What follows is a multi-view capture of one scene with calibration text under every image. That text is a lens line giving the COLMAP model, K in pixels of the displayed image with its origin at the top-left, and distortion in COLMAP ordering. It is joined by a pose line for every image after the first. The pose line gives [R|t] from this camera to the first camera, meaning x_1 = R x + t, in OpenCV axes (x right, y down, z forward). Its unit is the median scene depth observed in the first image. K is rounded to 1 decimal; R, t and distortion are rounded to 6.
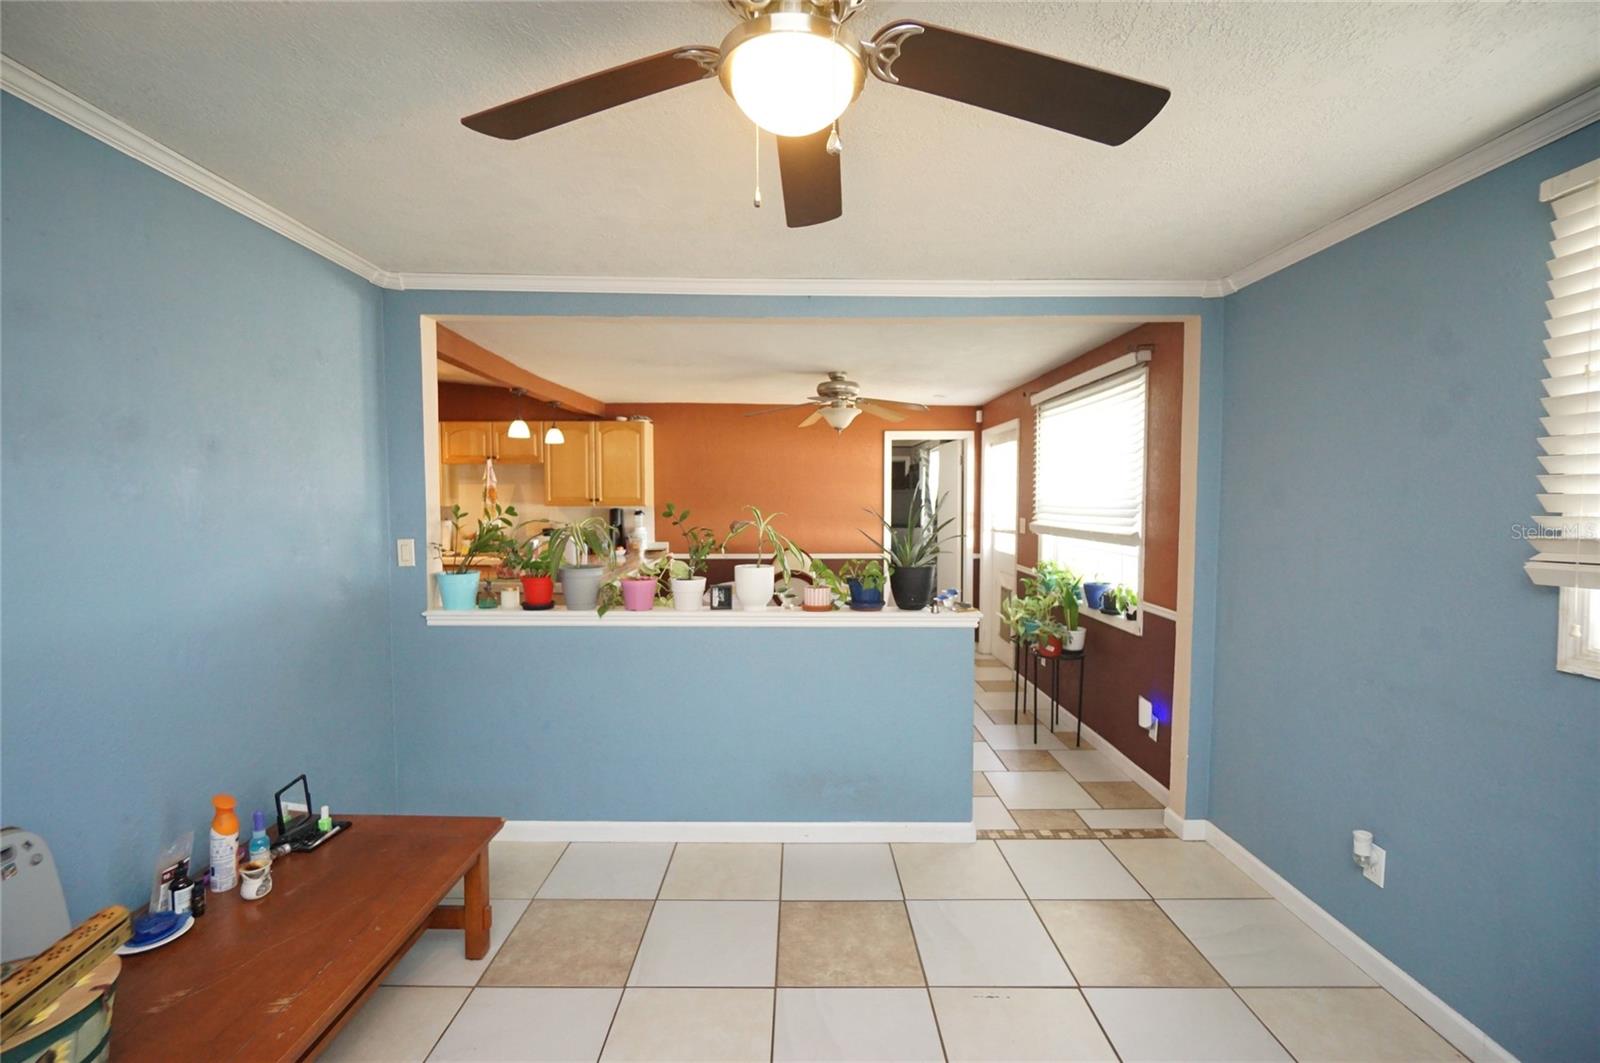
lens RADIAL K [[685.6, 0, 794.9], [0, 685.6, 521.4], [0, 0, 1]] dist [-0.012198, 0.006054]
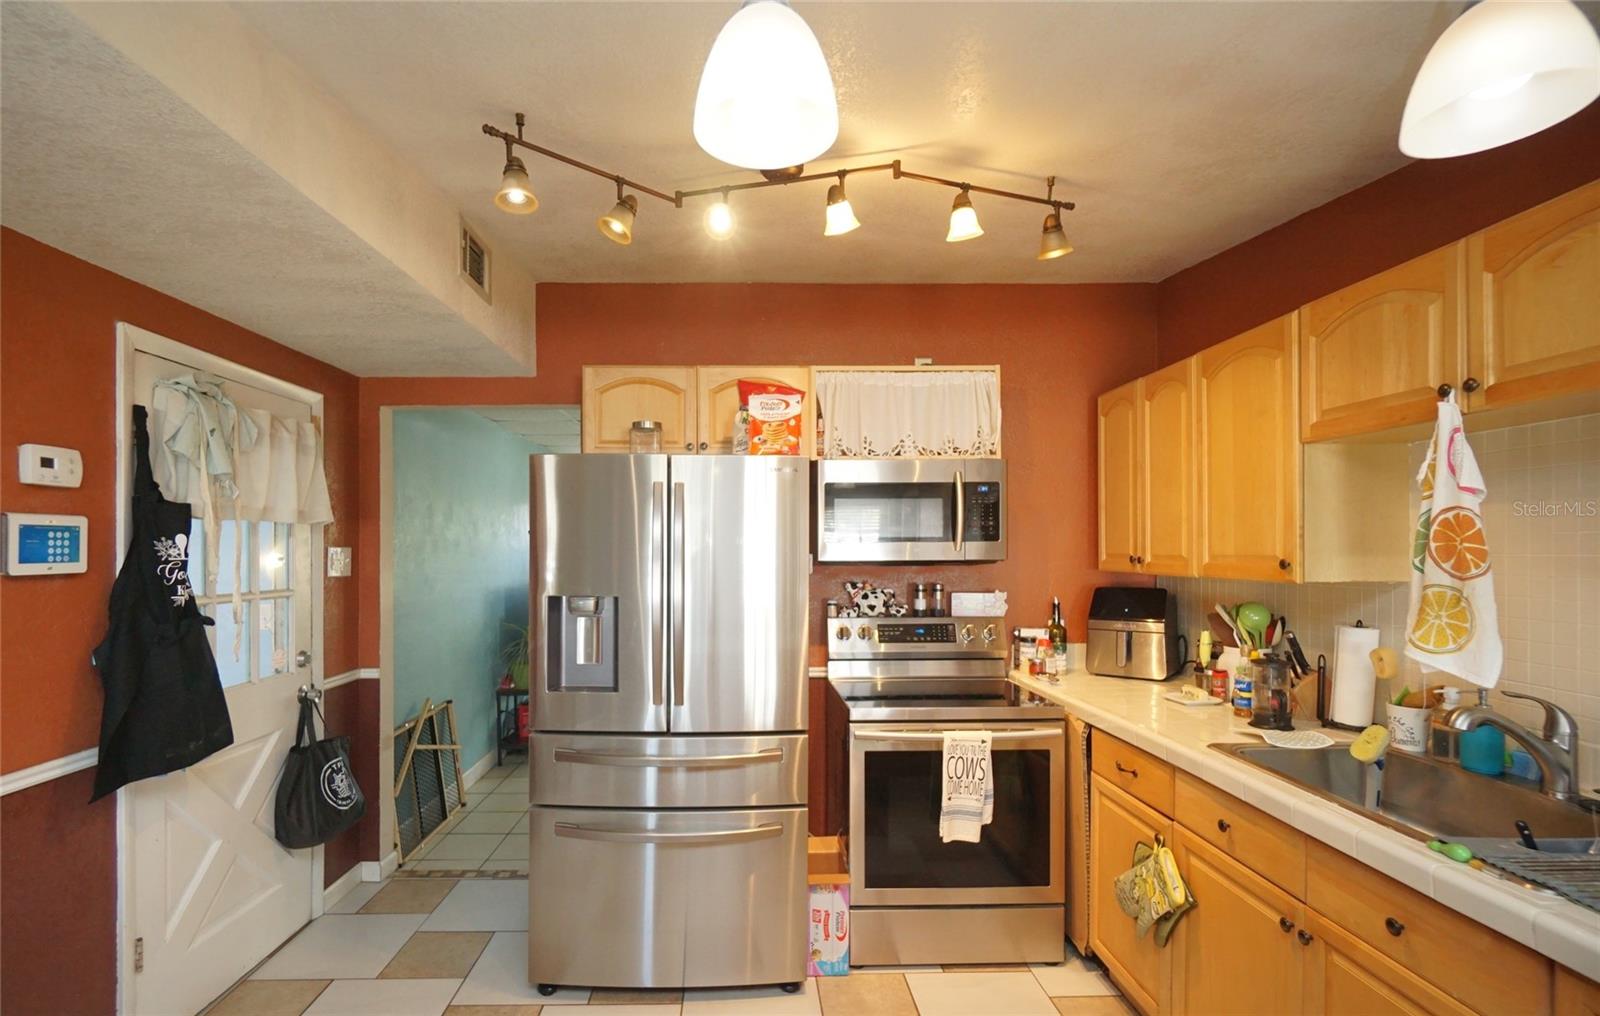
lens RADIAL K [[728.9, 0, 747.7], [0, 728.9, 547.4], [0, 0, 1]] dist [-0.001429, -0.000219]
pose [[0.013263, 0.002035, -0.999910, -0.409666], [-0.029612, 0.999560, 0.001642, -0.065889], [0.999473, 0.029587, 0.013317, 1.591838]]
